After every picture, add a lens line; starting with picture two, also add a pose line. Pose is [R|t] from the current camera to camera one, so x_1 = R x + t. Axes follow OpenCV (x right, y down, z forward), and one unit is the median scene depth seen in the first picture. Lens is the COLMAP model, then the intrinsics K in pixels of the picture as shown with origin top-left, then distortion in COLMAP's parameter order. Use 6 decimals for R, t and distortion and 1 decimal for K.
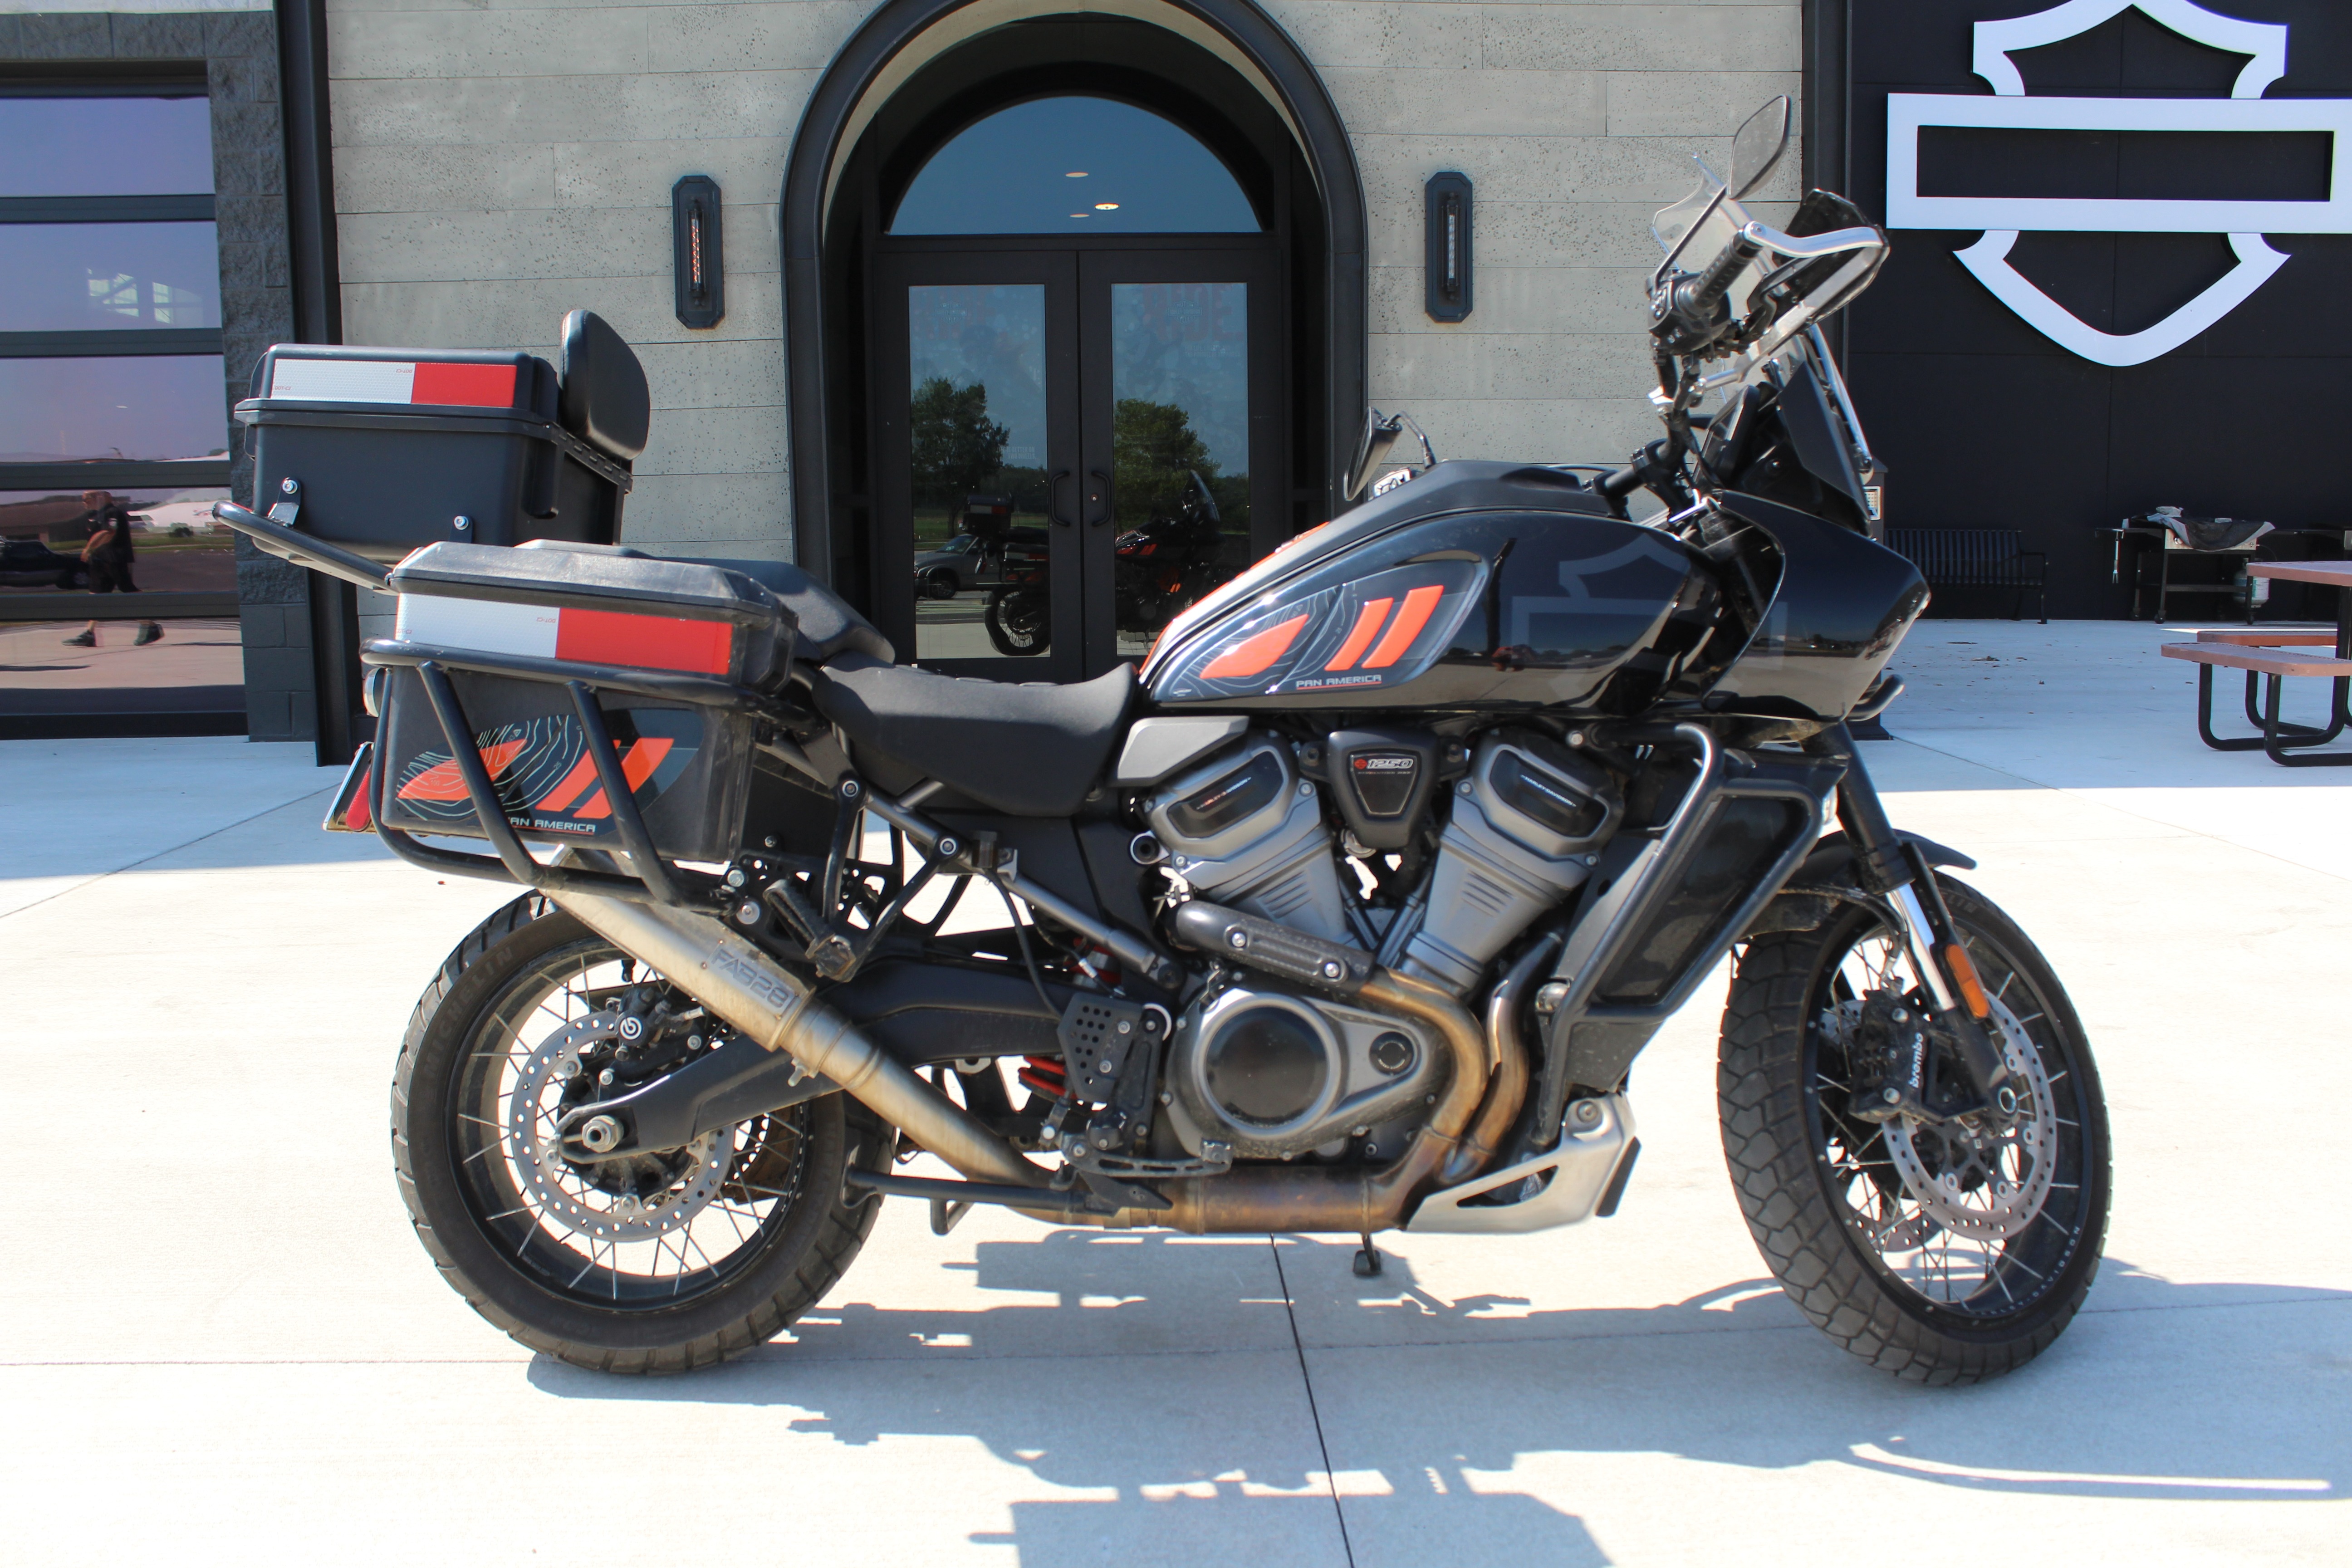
lens RADIAL K [[1968.1, 0, 1178.3], [0, 1968.1, 790.0], [0, 0, 1]] dist [-0.161657, 0.142276]
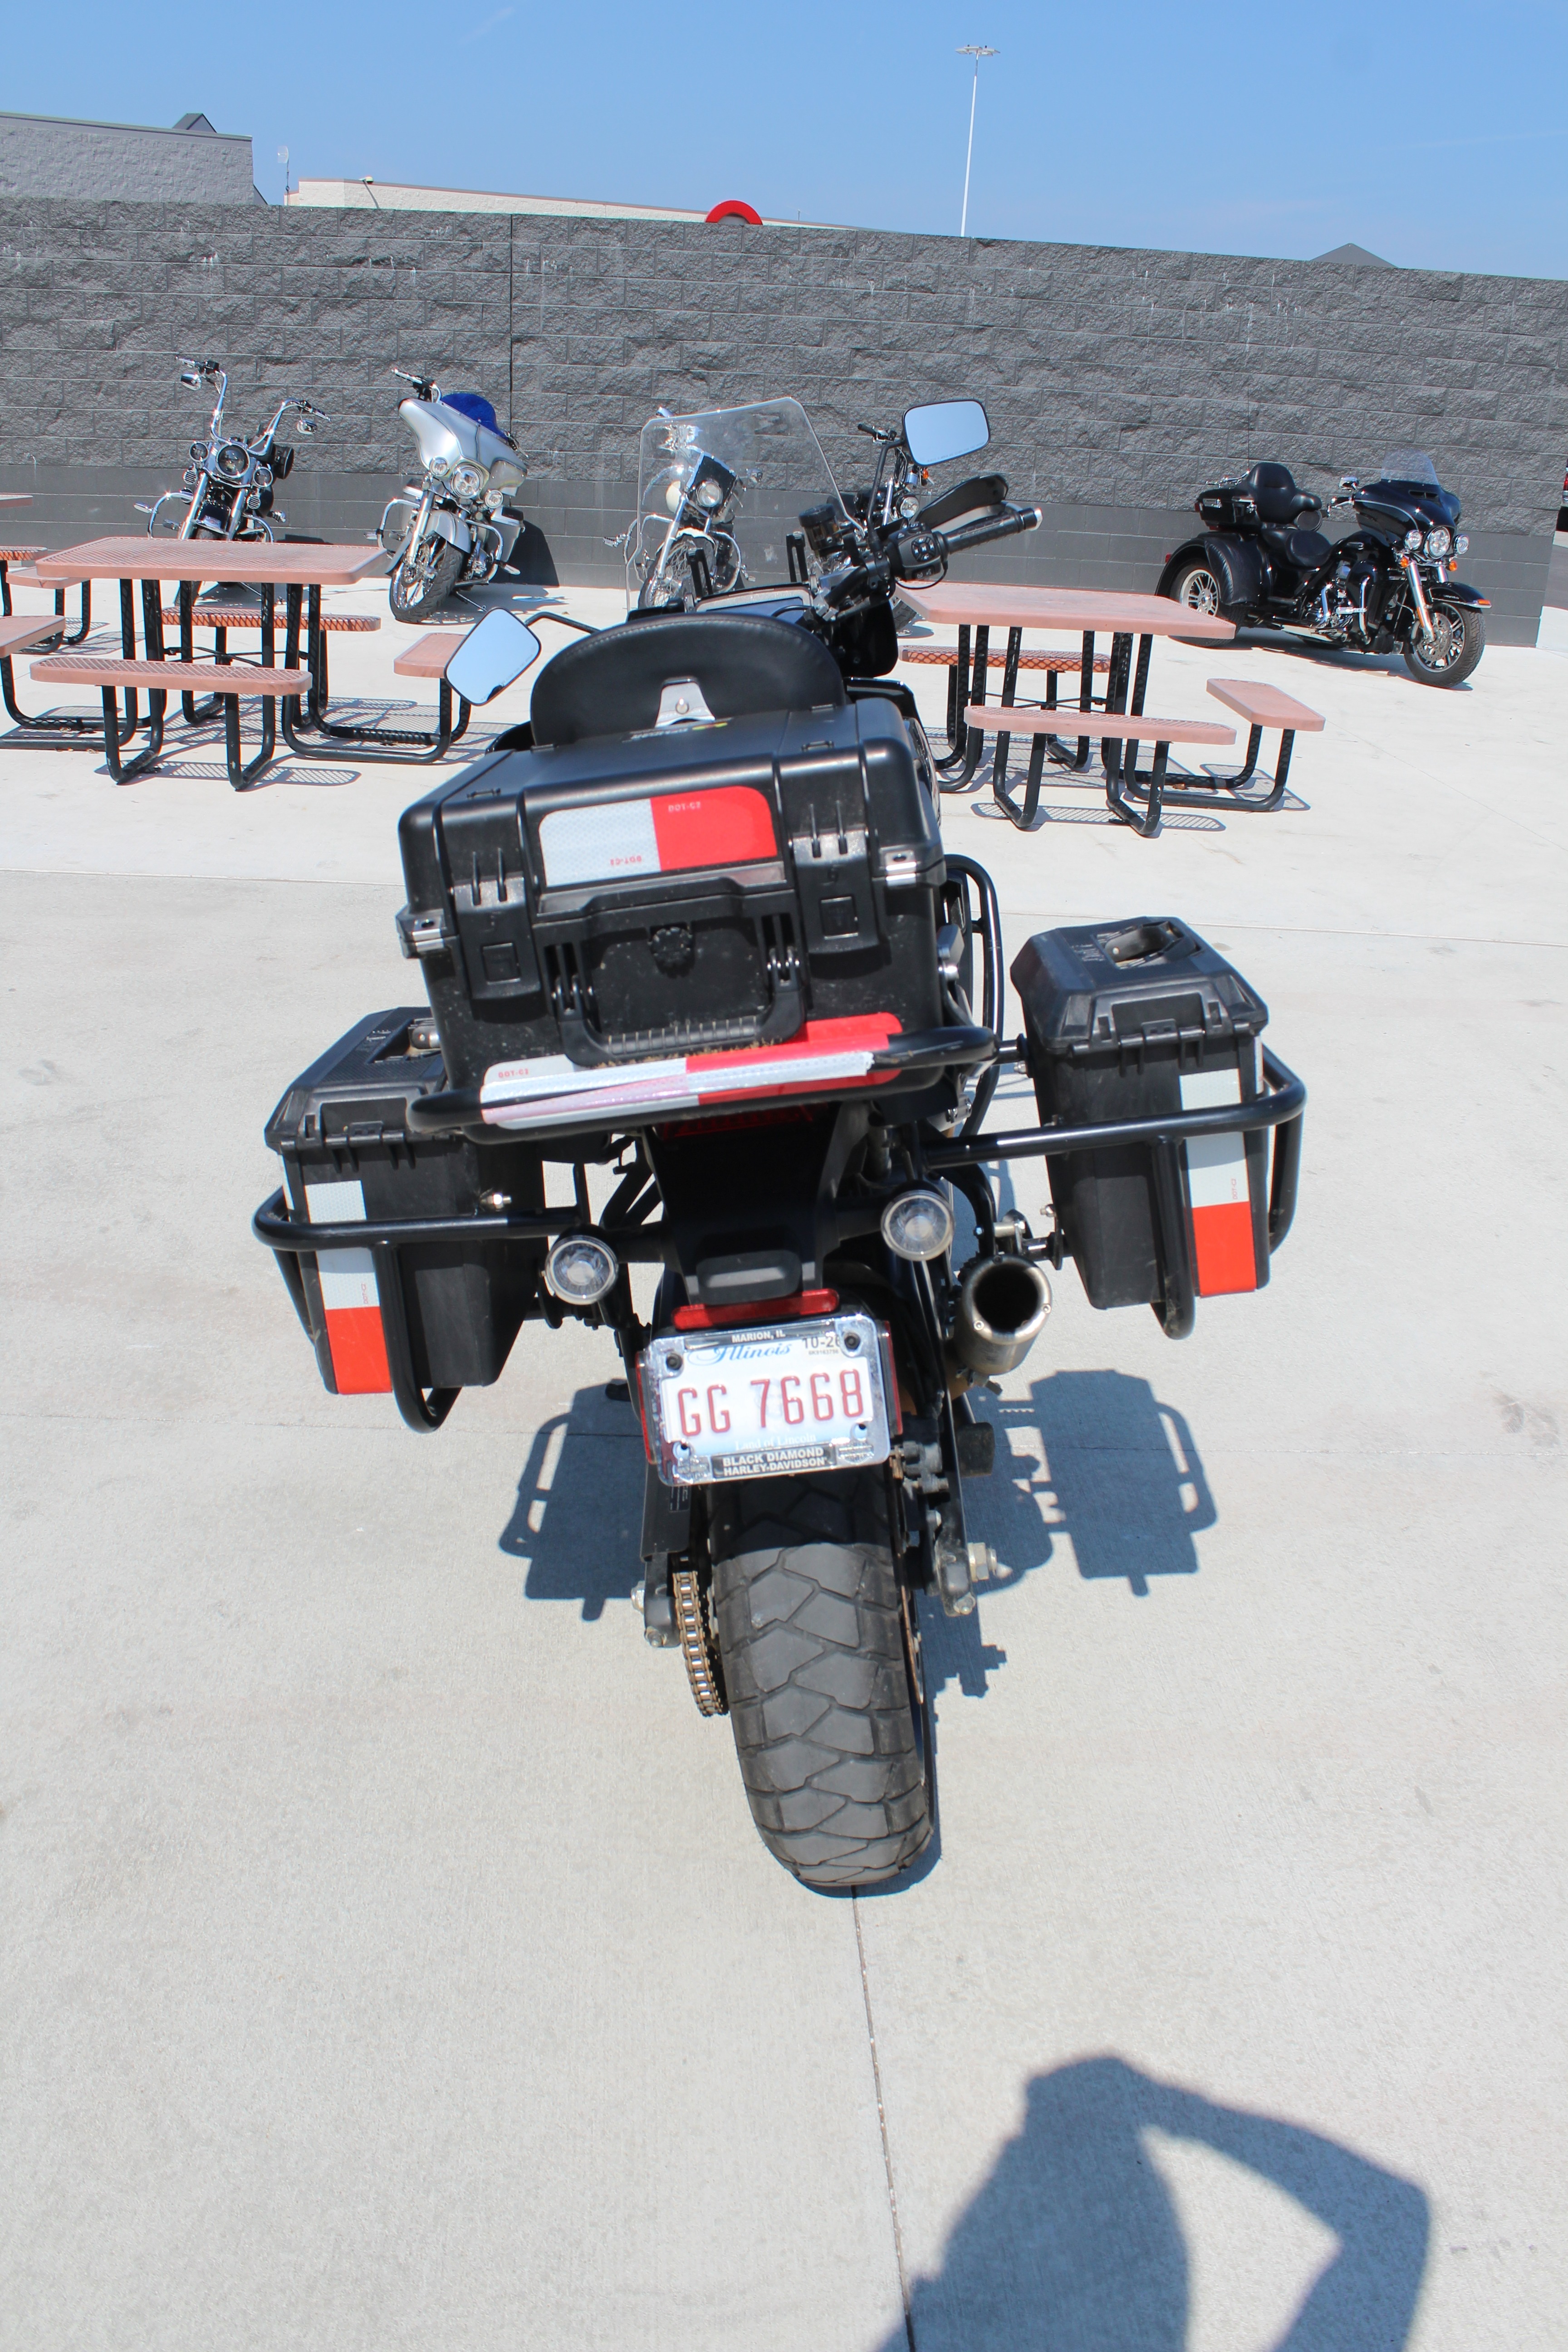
lens RADIAL K [[1968.1, 0, 792.7], [0, 1968.1, 1153.7], [0, 0, 1]] dist [-0.161657, 0.142276]
pose [[-0.016560, -0.361508, 0.932222, -0.947239], [0.088062, 0.928199, 0.361512, -0.296819], [-0.995977, 0.088080, 0.016464, 0.922652]]
